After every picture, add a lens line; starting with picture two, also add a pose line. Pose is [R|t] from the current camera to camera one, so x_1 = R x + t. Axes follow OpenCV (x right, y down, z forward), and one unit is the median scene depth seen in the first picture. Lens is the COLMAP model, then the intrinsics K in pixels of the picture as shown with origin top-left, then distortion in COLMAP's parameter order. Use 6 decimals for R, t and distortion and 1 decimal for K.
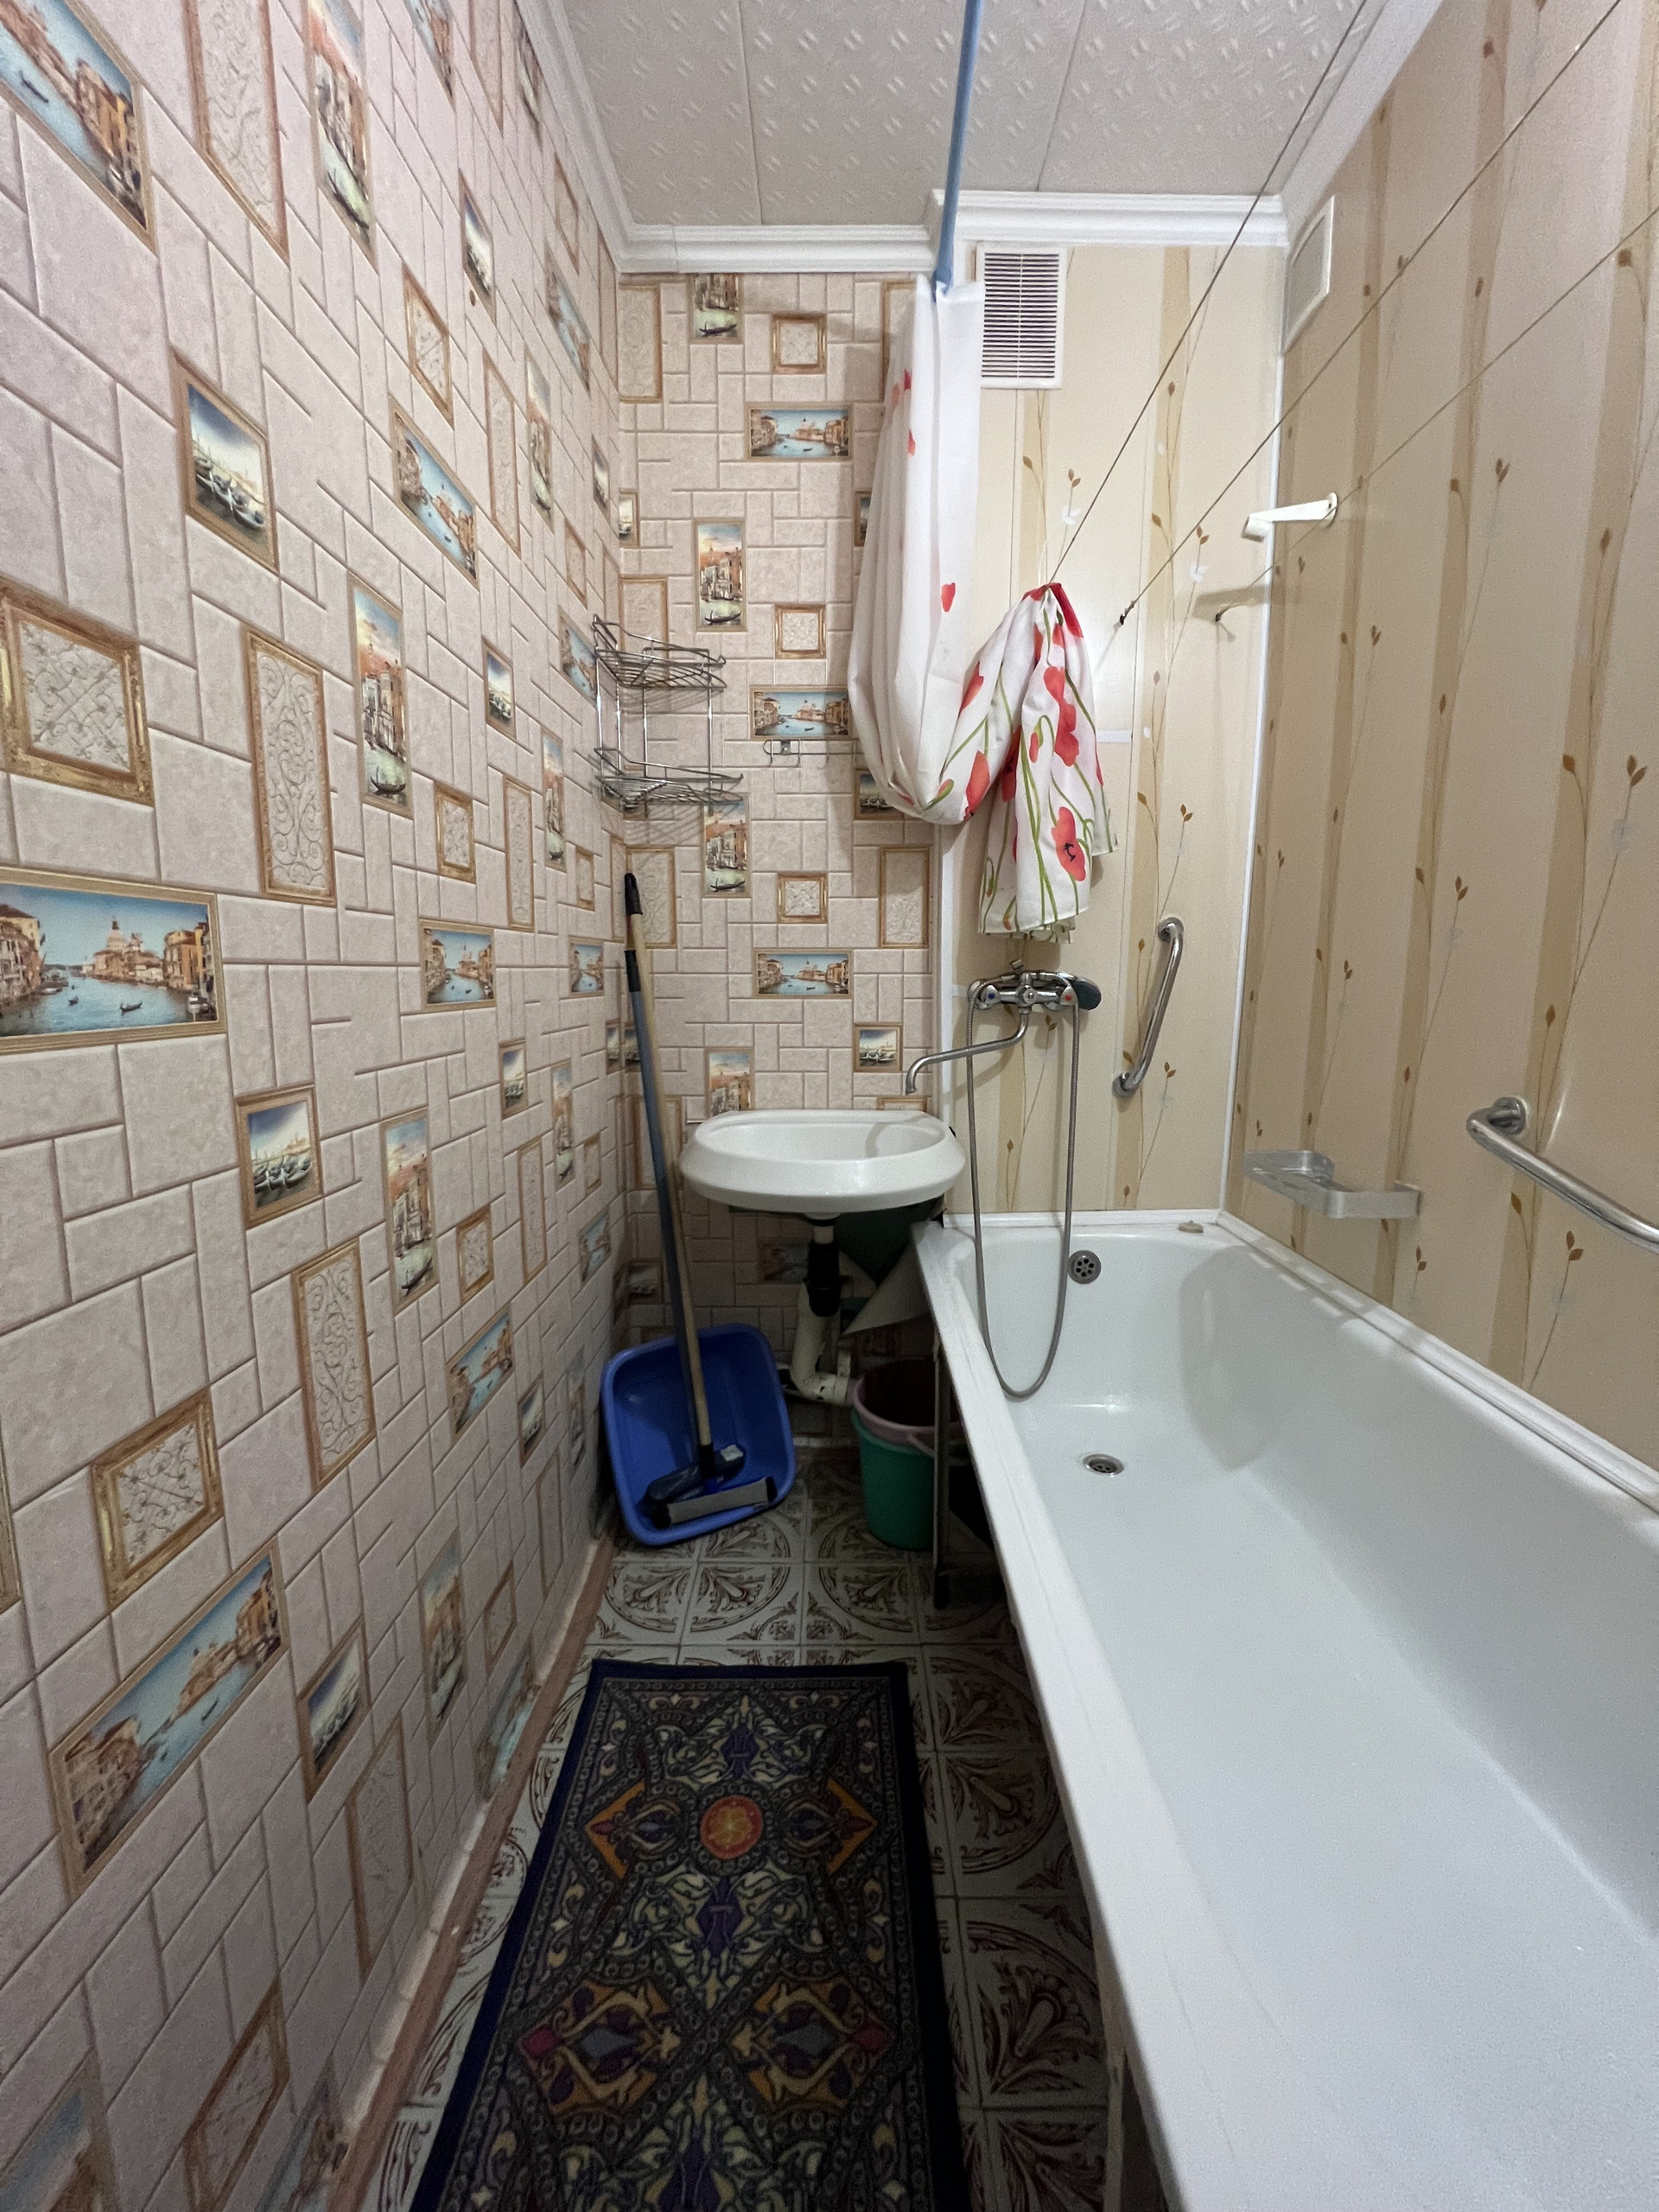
lens RADIAL K [[888.3, 0, 849.9], [0, 888.3, 1106.8], [0, 0, 1]] dist [-0.001117, 0.000761]
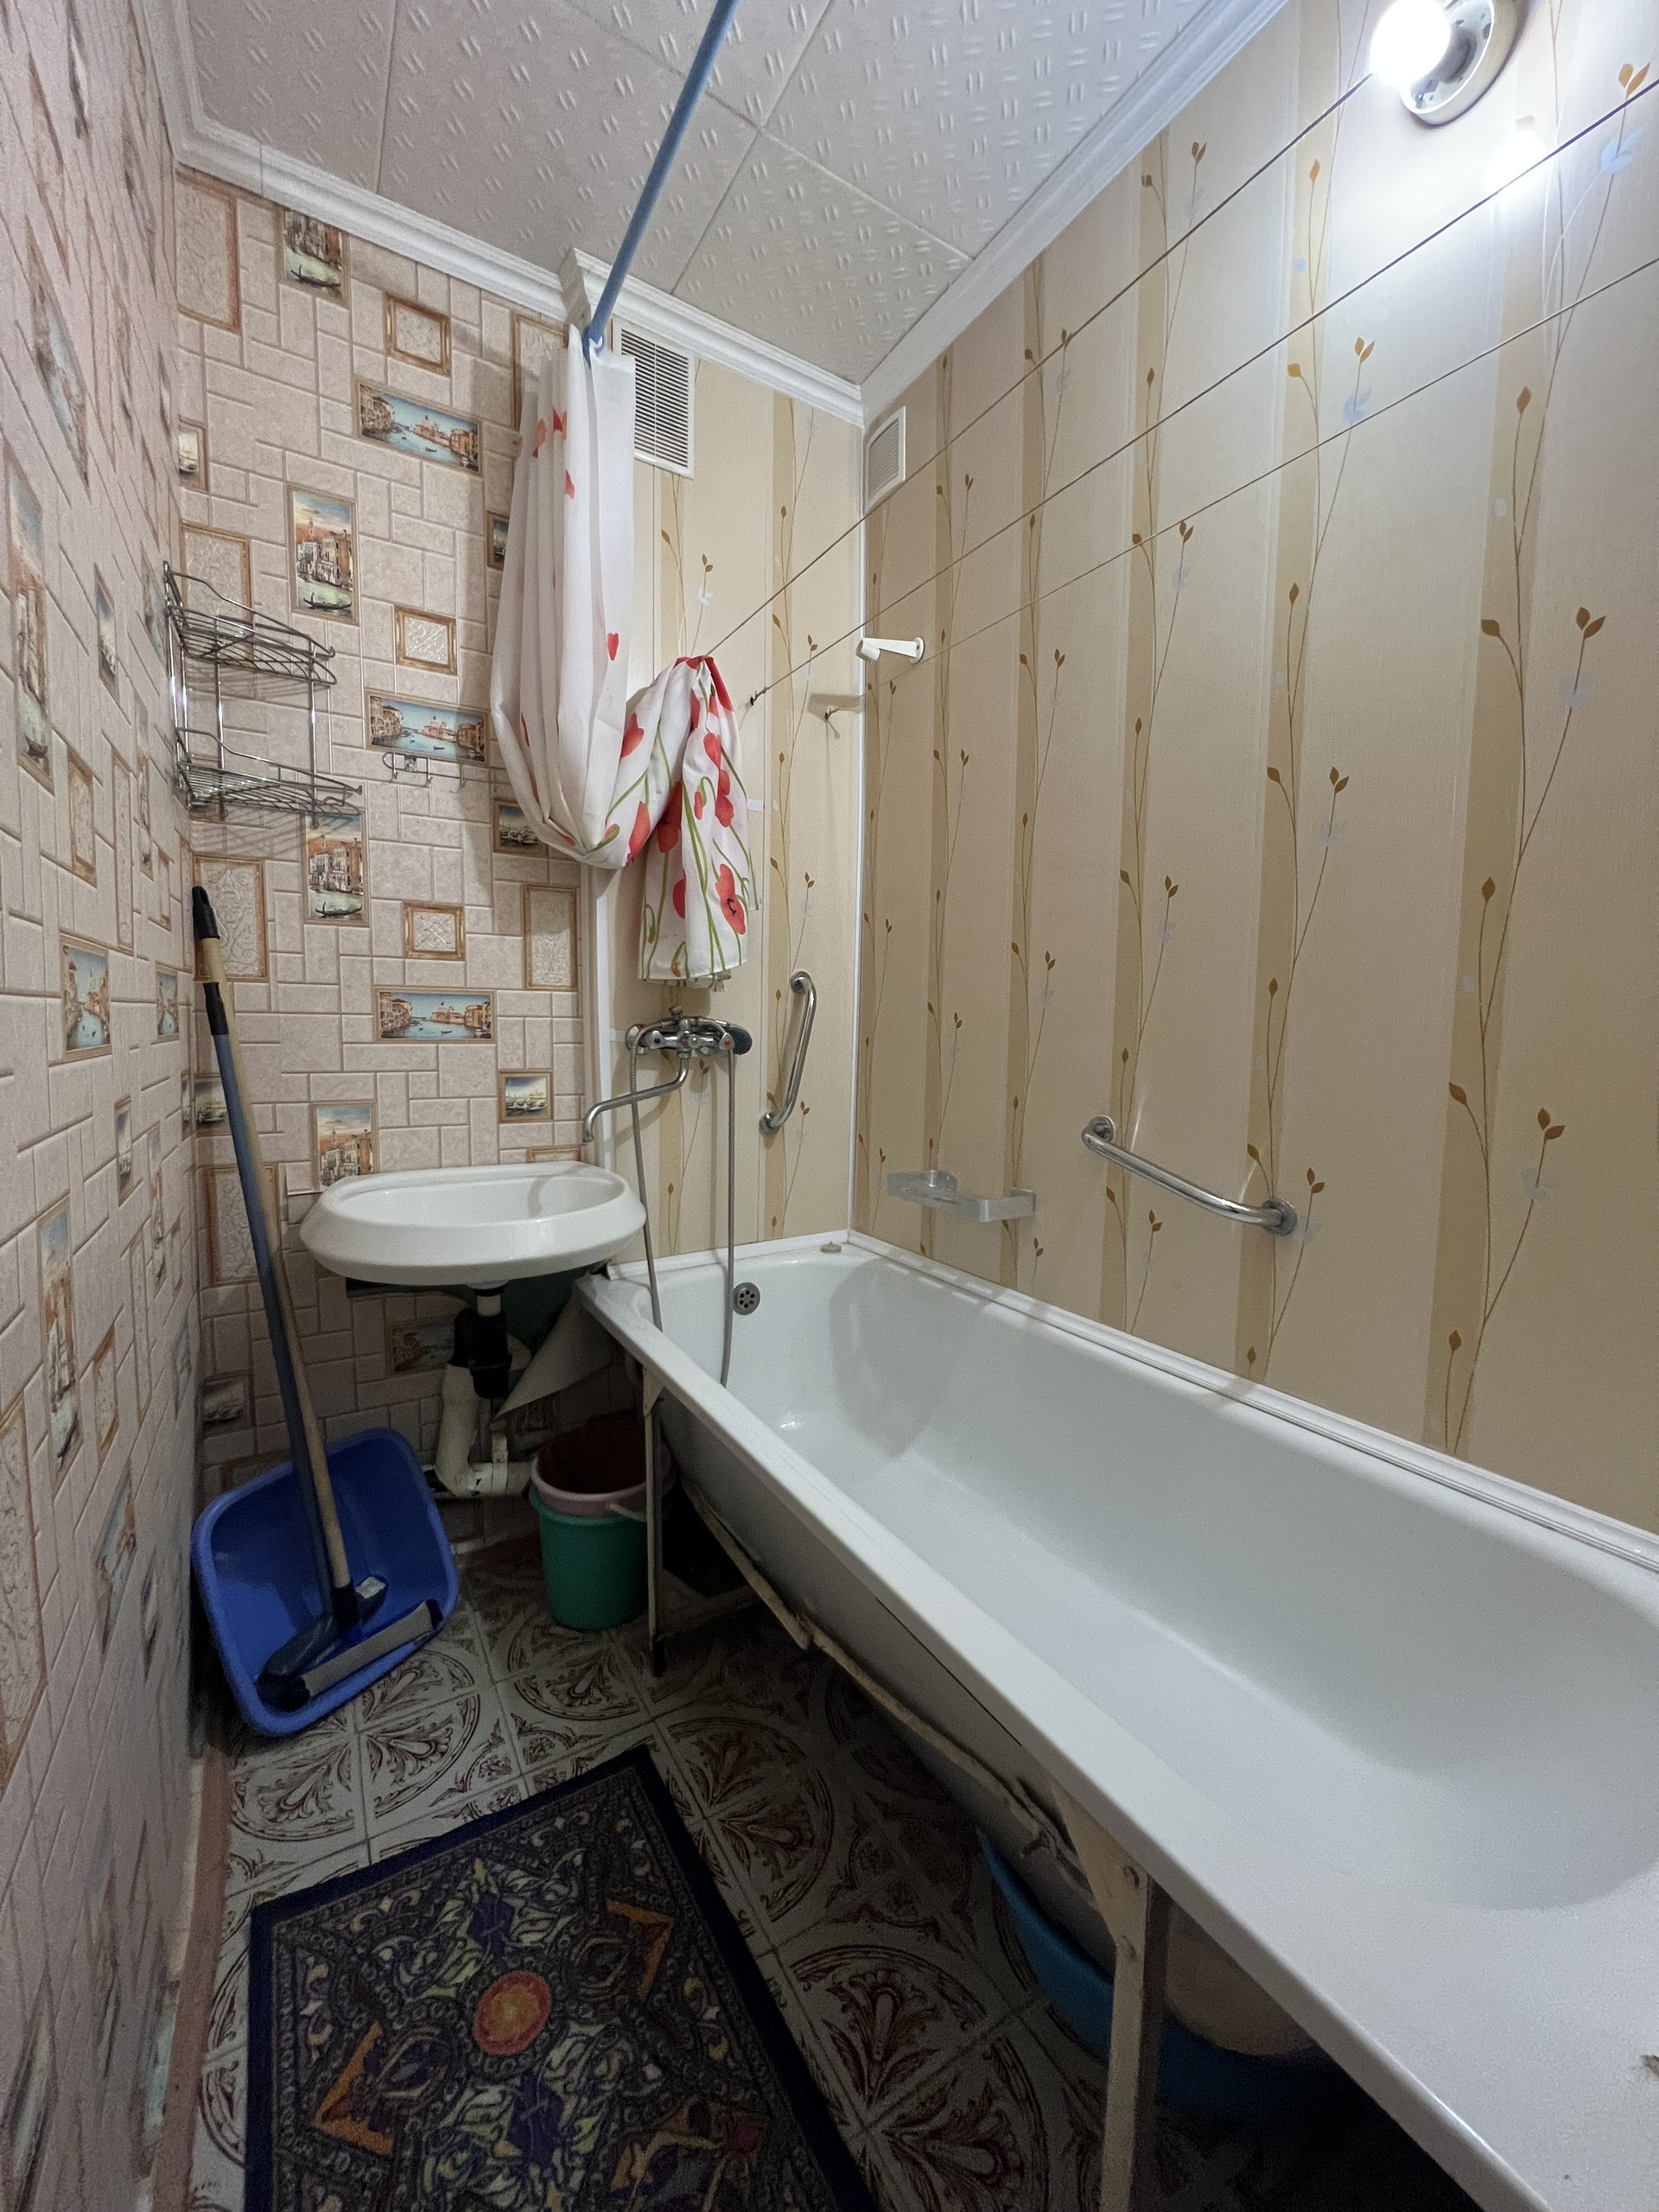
lens RADIAL K [[885.3, 0, 833.4], [0, 885.3, 1105.4], [0, 0, 1]] dist [-0.001588, 0.000773]
pose [[0.851023, -0.036337, 0.523870, -0.202330], [0.063626, 0.997388, -0.034178, -0.005033], [-0.521260, 0.062418, 0.851112, 0.045608]]
